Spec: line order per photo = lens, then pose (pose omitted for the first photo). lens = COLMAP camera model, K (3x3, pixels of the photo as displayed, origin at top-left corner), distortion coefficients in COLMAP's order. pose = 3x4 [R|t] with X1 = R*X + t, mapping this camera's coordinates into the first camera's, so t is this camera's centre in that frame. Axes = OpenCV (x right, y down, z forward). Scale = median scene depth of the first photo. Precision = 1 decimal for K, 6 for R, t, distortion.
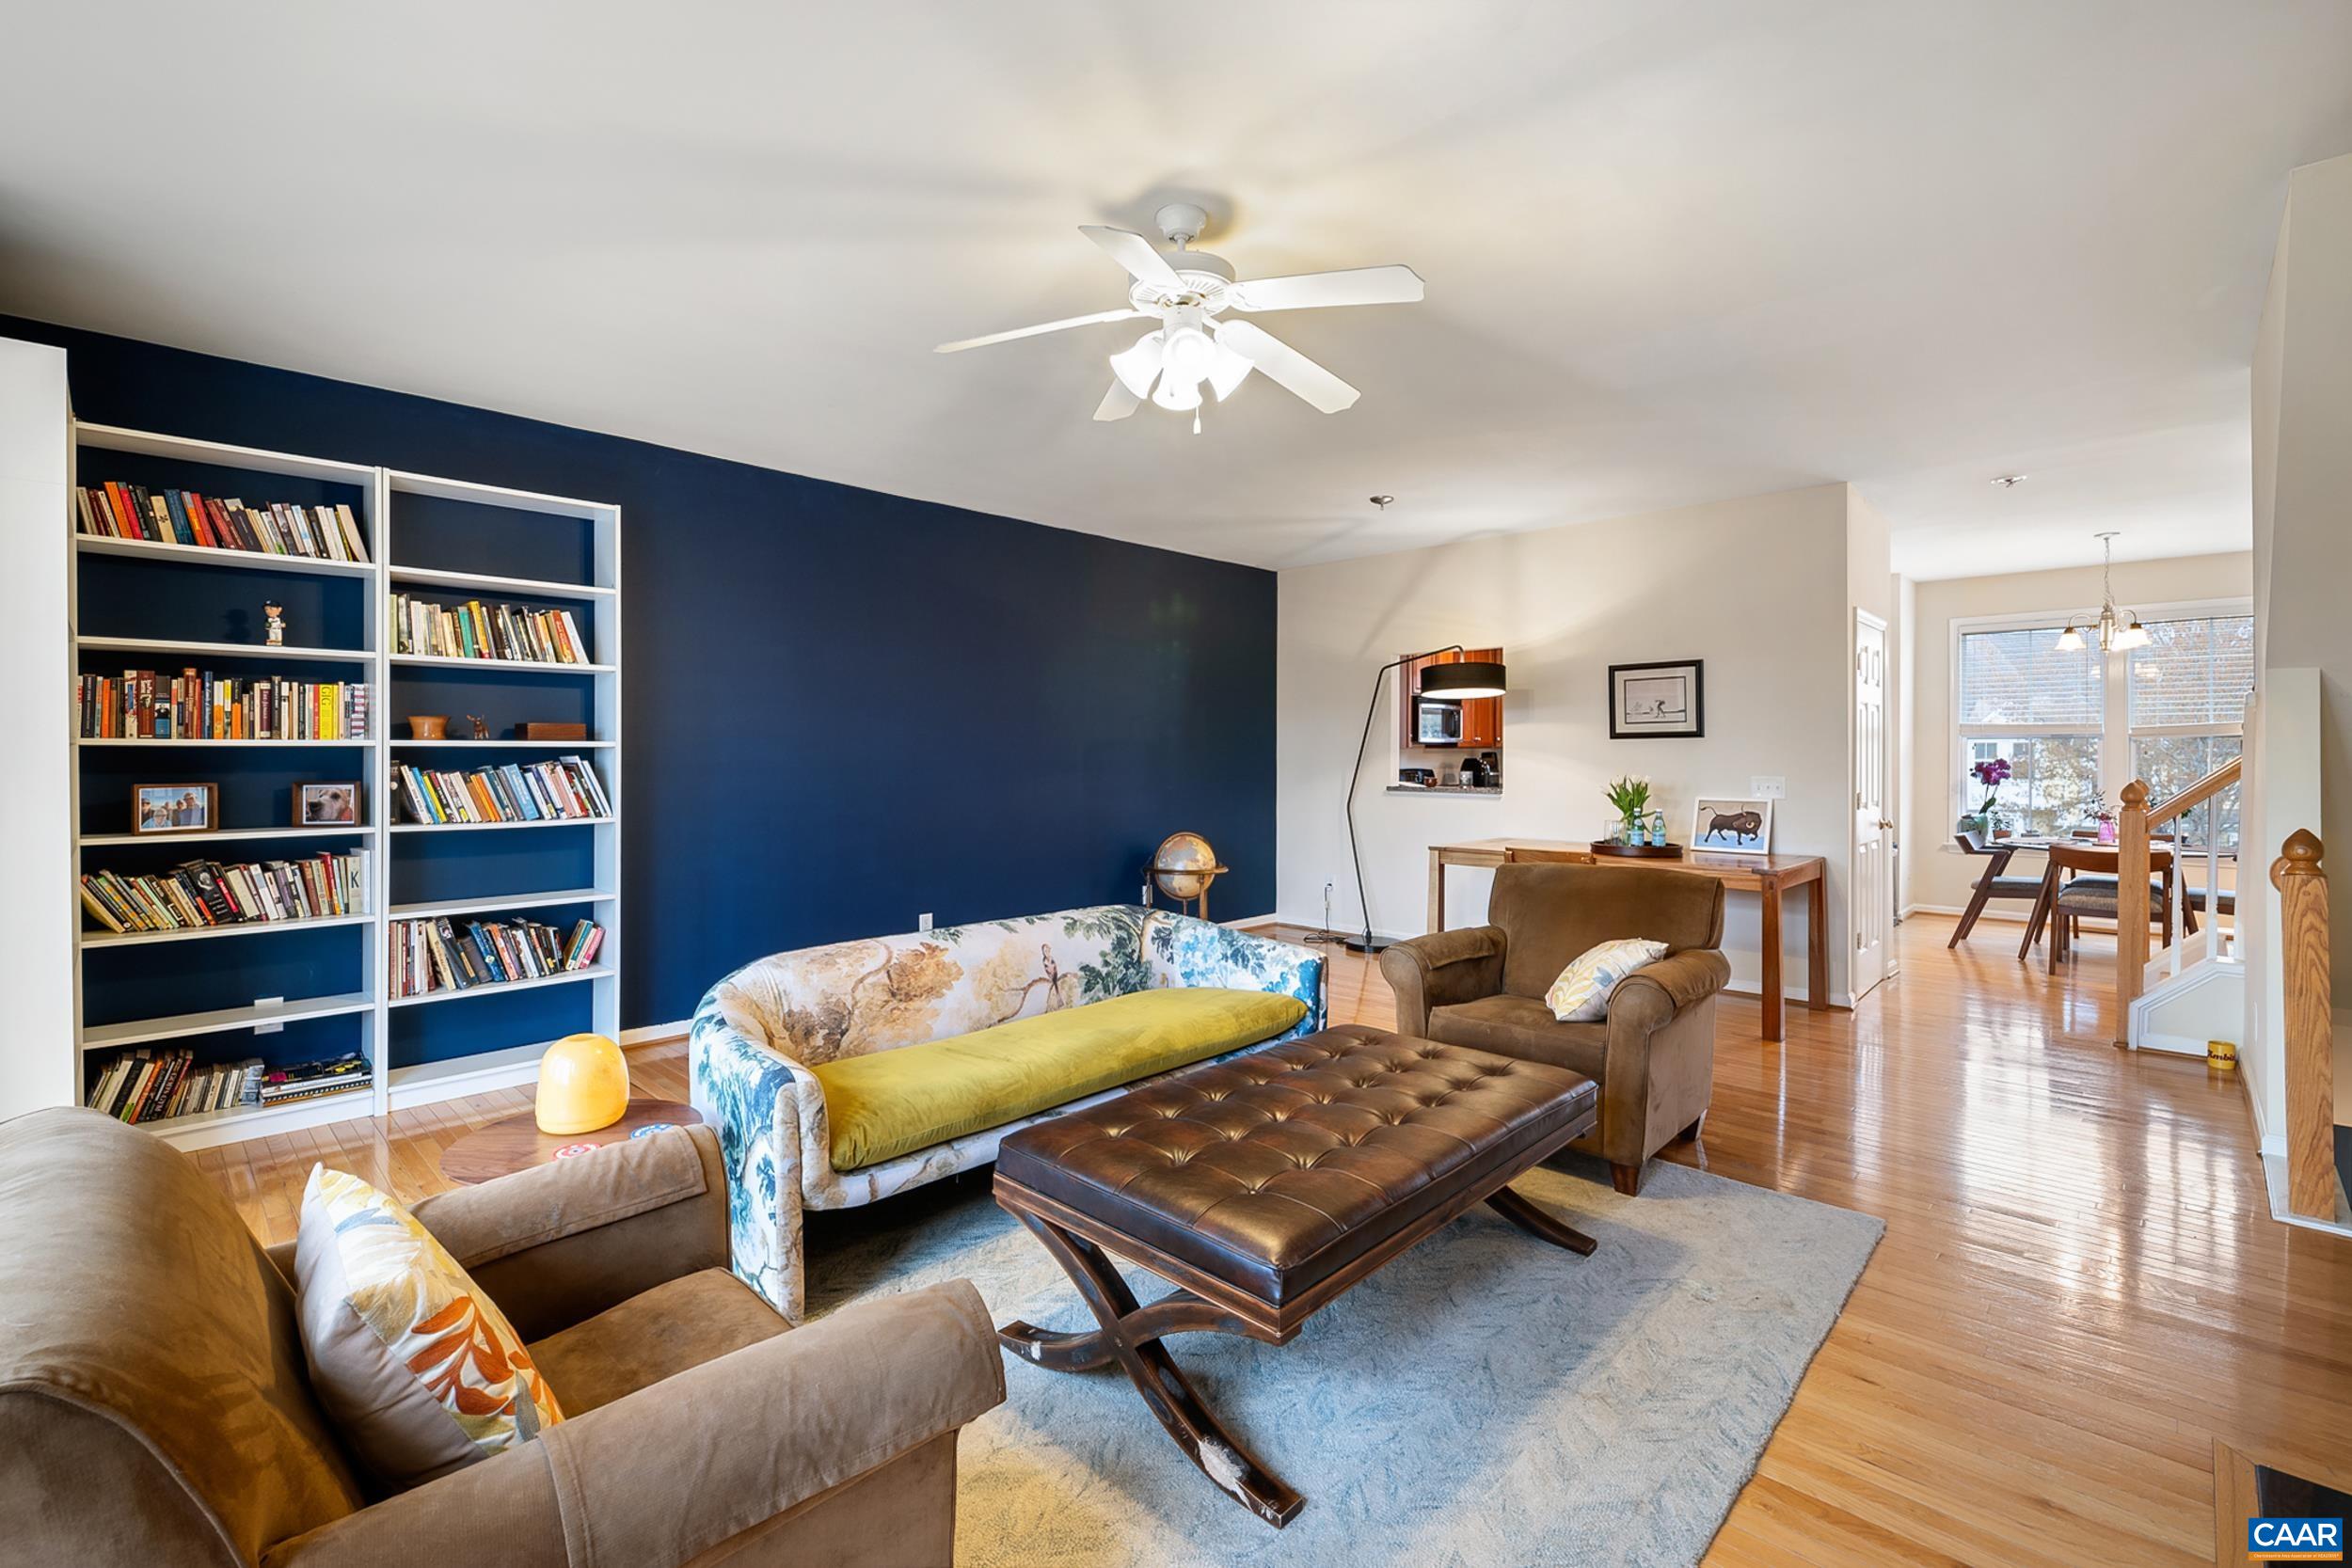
lens RADIAL K [[1027.5, 0, 1174.1], [0, 1027.5, 752.7], [0, 0, 1]] dist [0.008616, -0.000130]
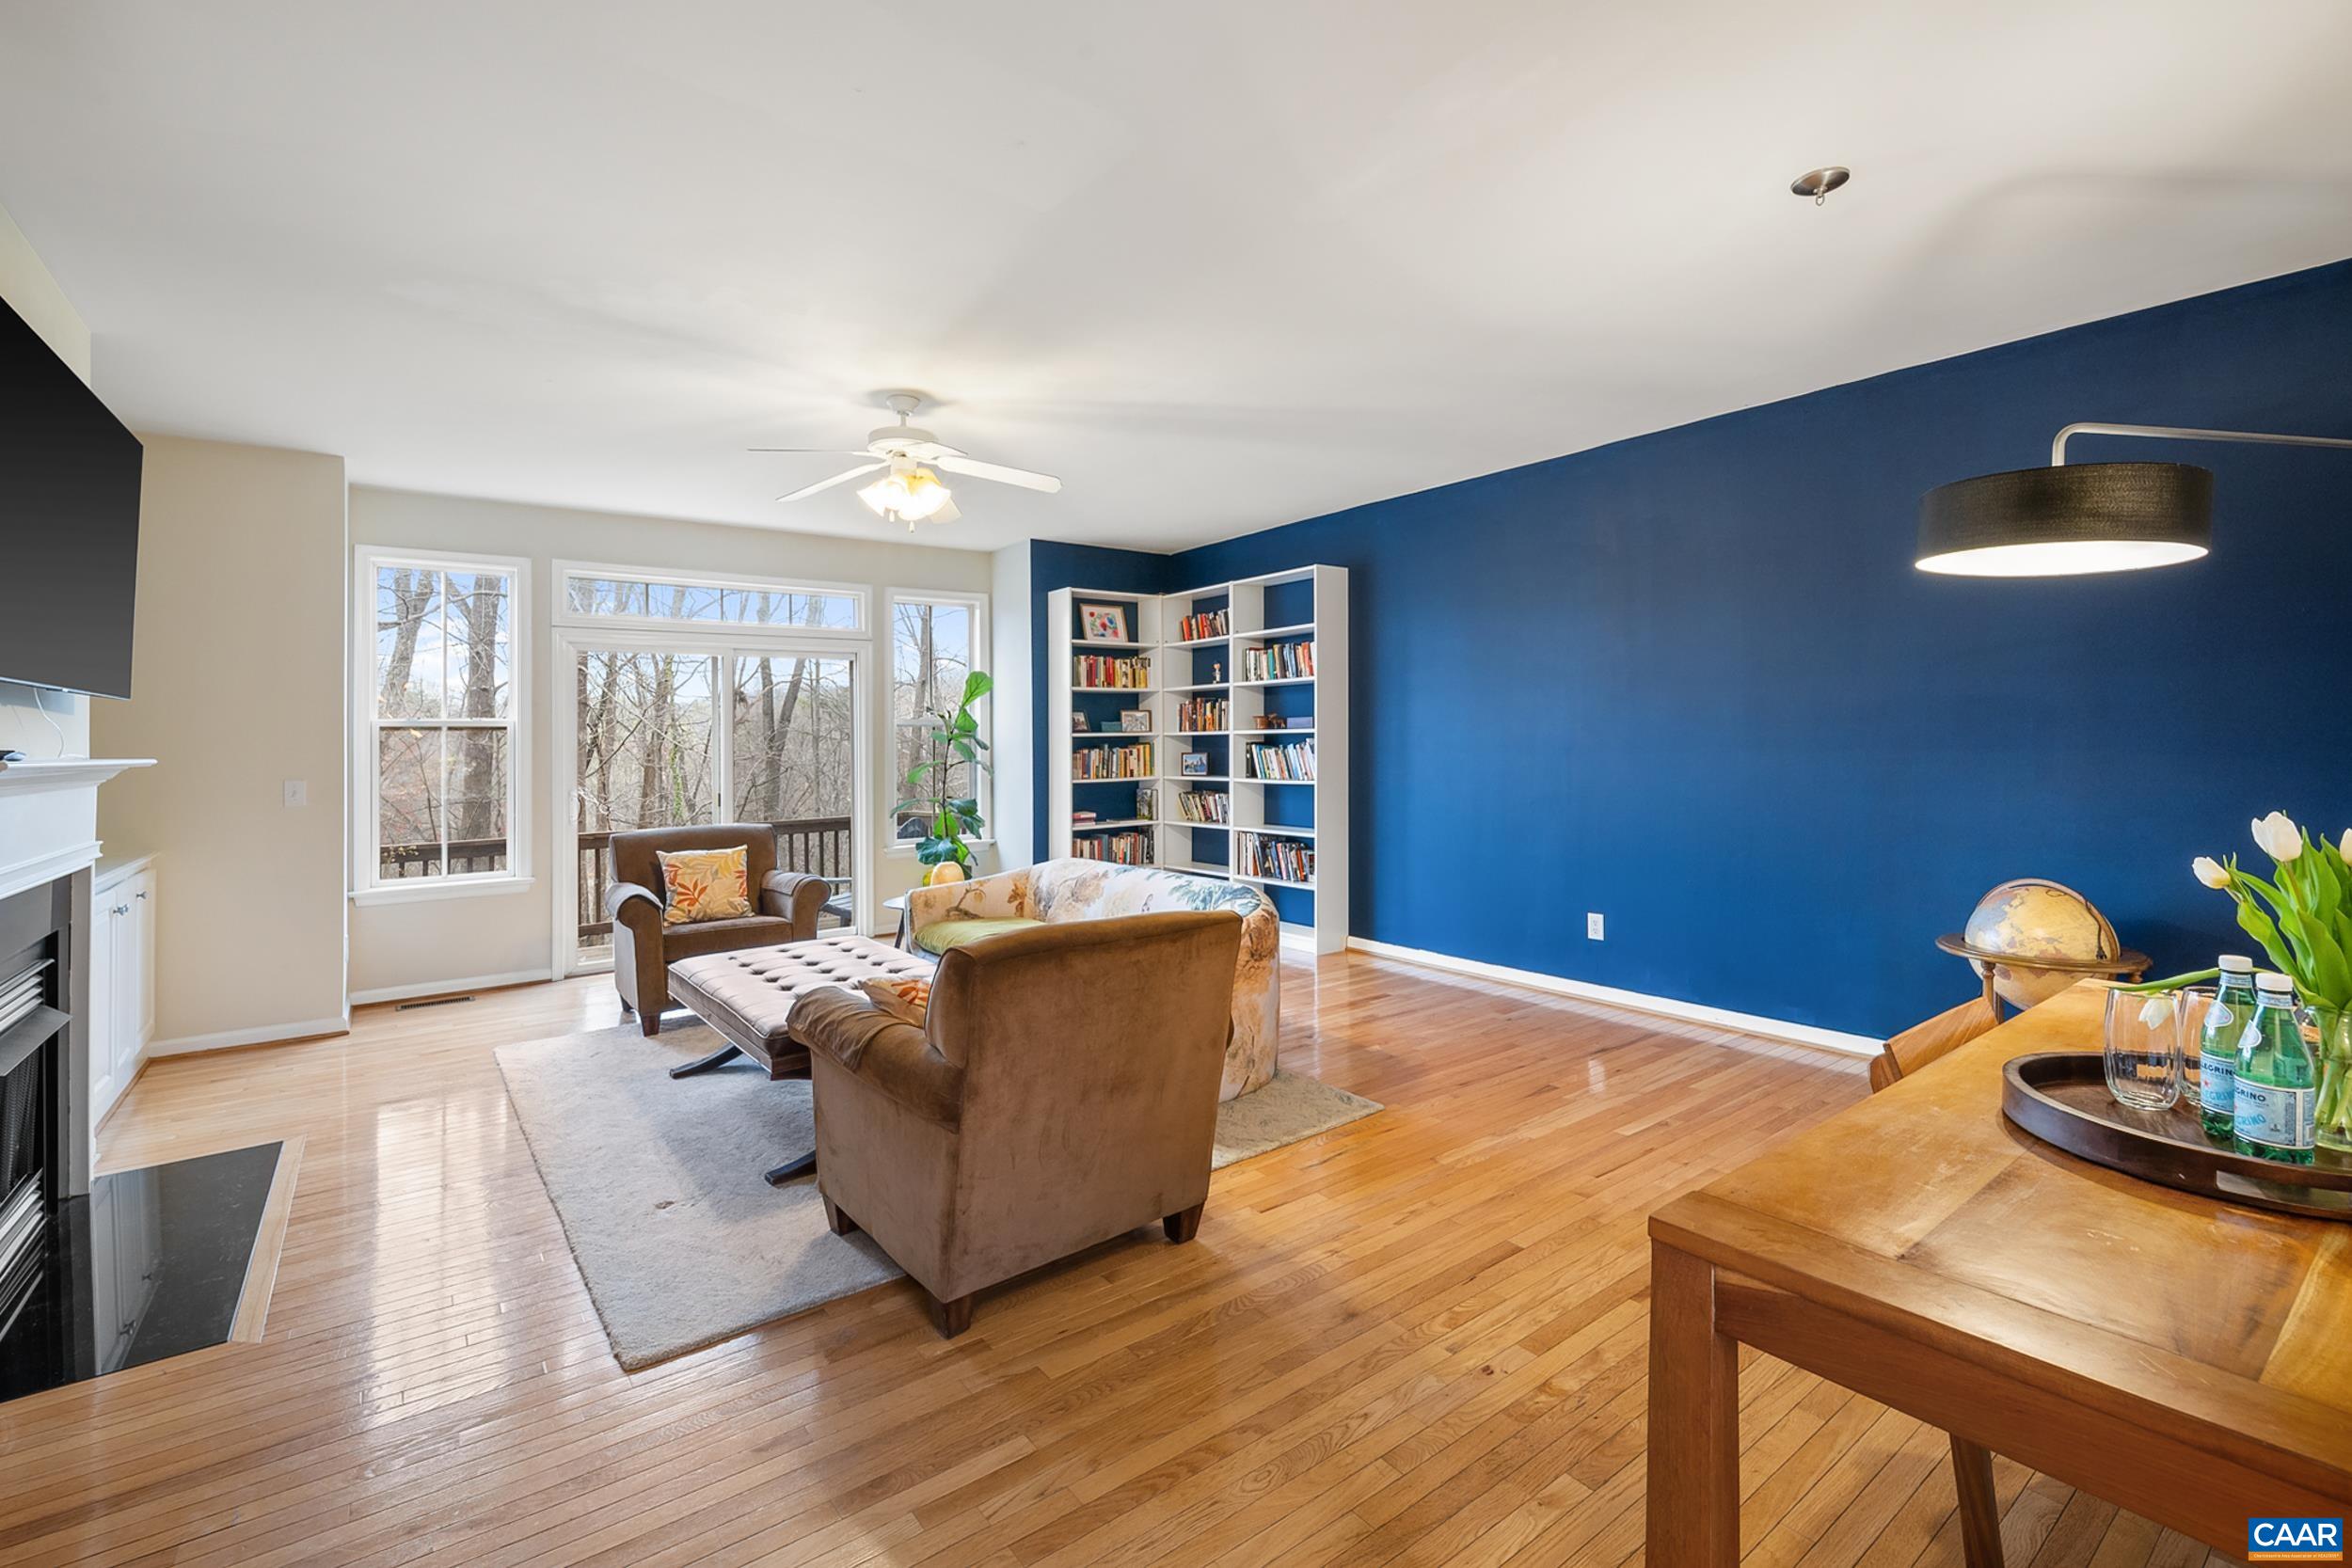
lens RADIAL K [[1027.5, 0, 1174.1], [0, 1027.5, 752.7], [0, 0, 1]] dist [0.008616, -0.000130]
pose [[-0.138748, 0.009651, -0.990281, 1.076683], [0.007866, 0.999932, 0.008643, 0.010830], [0.990297, -0.006590, -0.138814, 1.183343]]
